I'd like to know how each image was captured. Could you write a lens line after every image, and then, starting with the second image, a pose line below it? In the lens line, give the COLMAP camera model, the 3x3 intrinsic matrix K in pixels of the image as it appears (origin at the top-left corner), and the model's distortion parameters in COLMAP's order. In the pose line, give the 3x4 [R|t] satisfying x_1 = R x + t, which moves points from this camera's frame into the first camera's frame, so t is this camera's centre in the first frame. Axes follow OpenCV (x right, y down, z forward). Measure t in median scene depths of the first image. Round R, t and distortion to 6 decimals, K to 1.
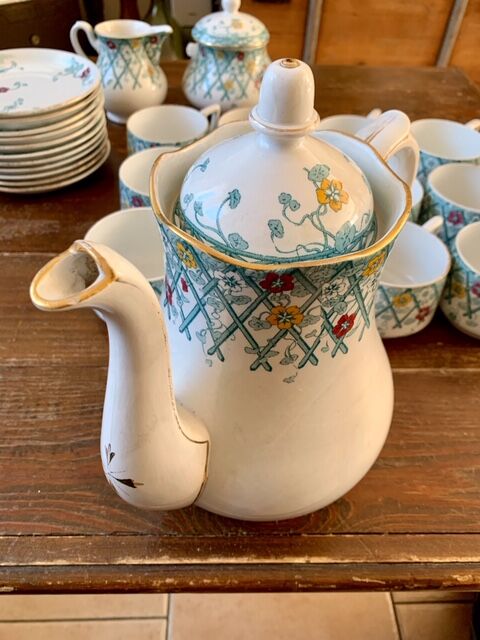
lens RADIAL K [[470.9, 0, 225.7], [0, 470.9, 319.9], [0, 0, 1]] dist [-0.000632, -0.002581]
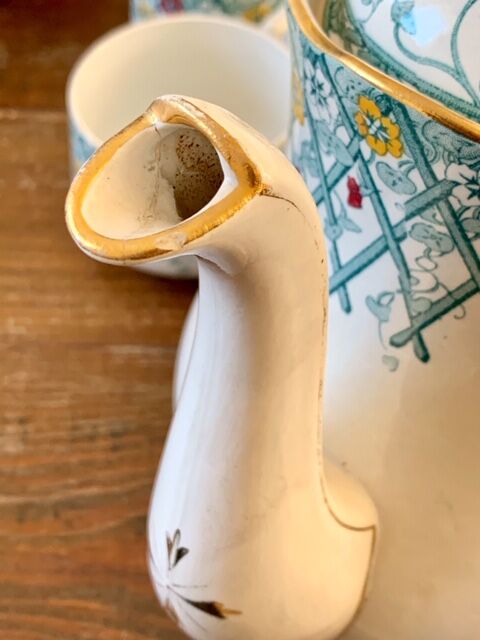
lens RADIAL K [[928.4, 0, 240.0], [0, 928.4, 320.0], [0, 0, 1]] dist [0.098262, -0.120325]
pose [[0.996633, 0.019037, -0.079748, -0.120768], [-0.012525, 0.996605, 0.081372, -0.024318], [0.081027, -0.080099, 0.993488, 0.101605]]
